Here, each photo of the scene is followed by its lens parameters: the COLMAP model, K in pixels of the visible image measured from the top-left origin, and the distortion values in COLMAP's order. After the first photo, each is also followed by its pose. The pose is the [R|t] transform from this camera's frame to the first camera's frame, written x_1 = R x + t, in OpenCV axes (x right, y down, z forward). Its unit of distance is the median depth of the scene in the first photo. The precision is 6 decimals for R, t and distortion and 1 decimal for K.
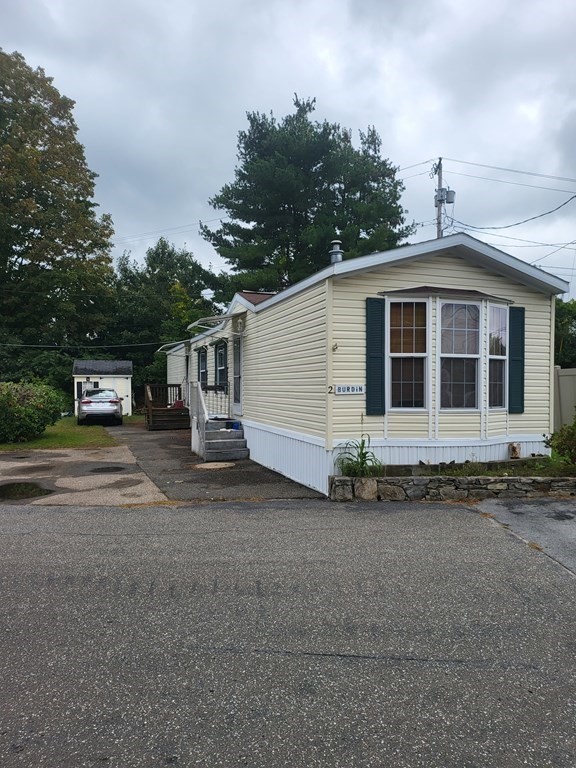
lens RADIAL K [[532.2, 0, 294.6], [0, 532.2, 392.9], [0, 0, 1]] dist [0.066620, -0.070488]
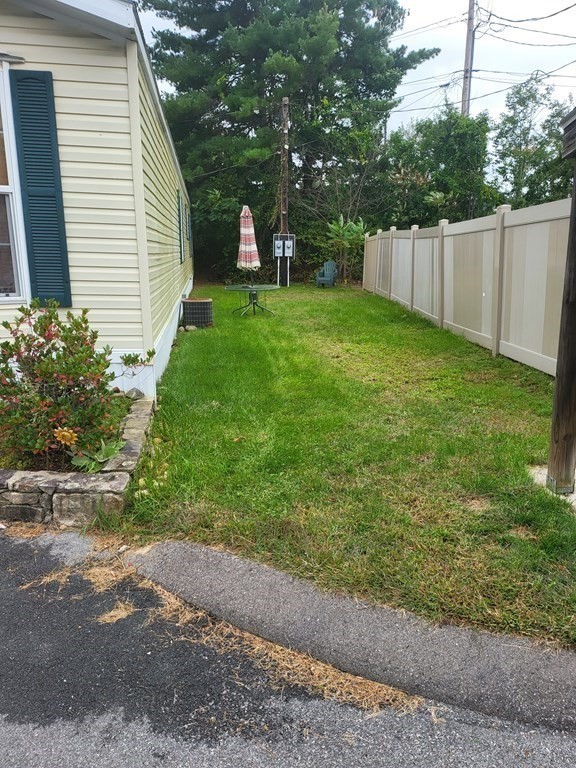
lens RADIAL K [[536.9, 0, 289.4], [0, 536.9, 386.8], [0, 0, 1]] dist [0.061213, -0.059843]
pose [[0.982416, 0.052978, -0.179029, 0.797774], [-0.010098, 0.972571, 0.232389, -0.010841], [0.186429, -0.226495, 0.956004, 0.594671]]
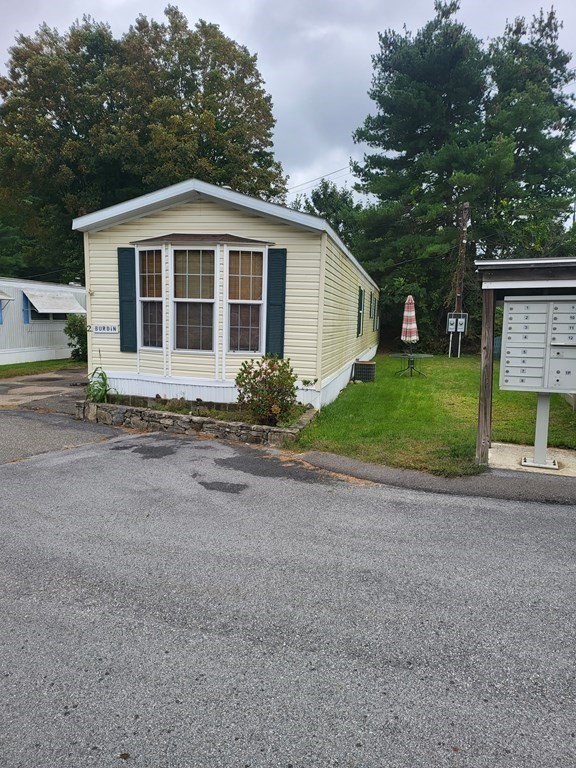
lens RADIAL K [[532.2, 0, 294.6], [0, 532.2, 392.9], [0, 0, 1]] dist [0.066620, -0.070488]
pose [[0.855824, 0.091005, -0.509199, 1.049756], [-0.030832, 0.991626, 0.125405, -0.026613], [0.516347, -0.091625, 0.851464, 0.190357]]
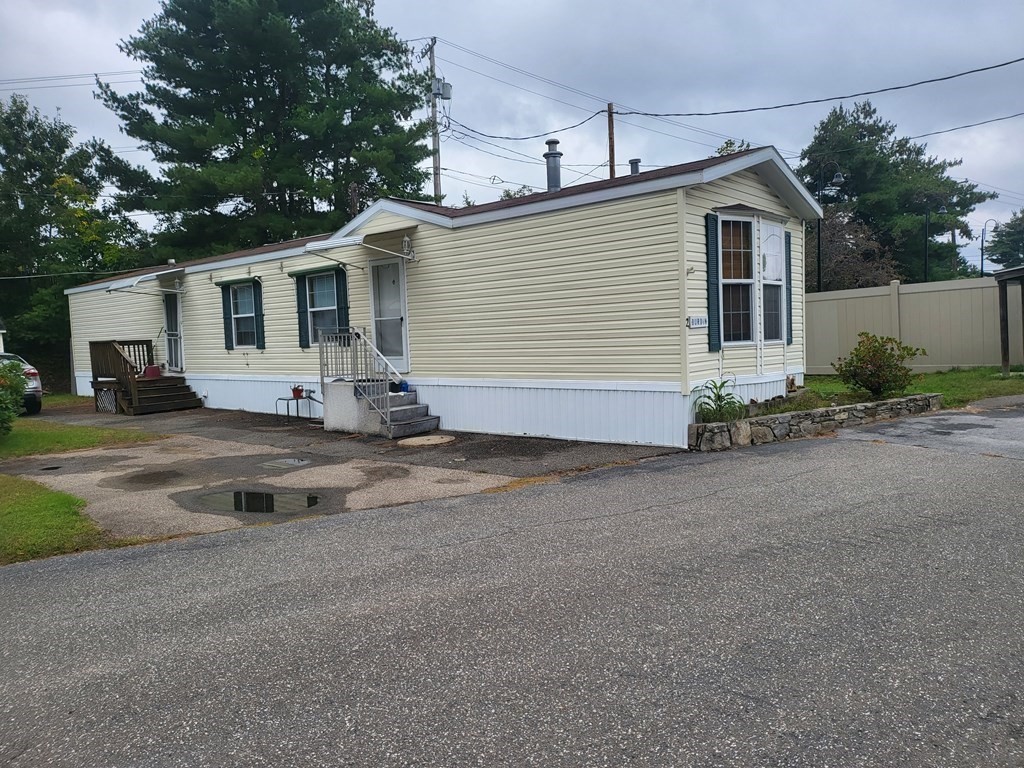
lens RADIAL K [[709.6, 0, 510.7], [0, 709.6, 382.2], [0, 0, 1]] dist [0.066620, -0.070488]
pose [[0.869850, -0.067583, 0.488665, -0.701882], [0.044973, 0.997310, 0.057873, 0.009973], [-0.491262, -0.028364, 0.870550, 0.151325]]
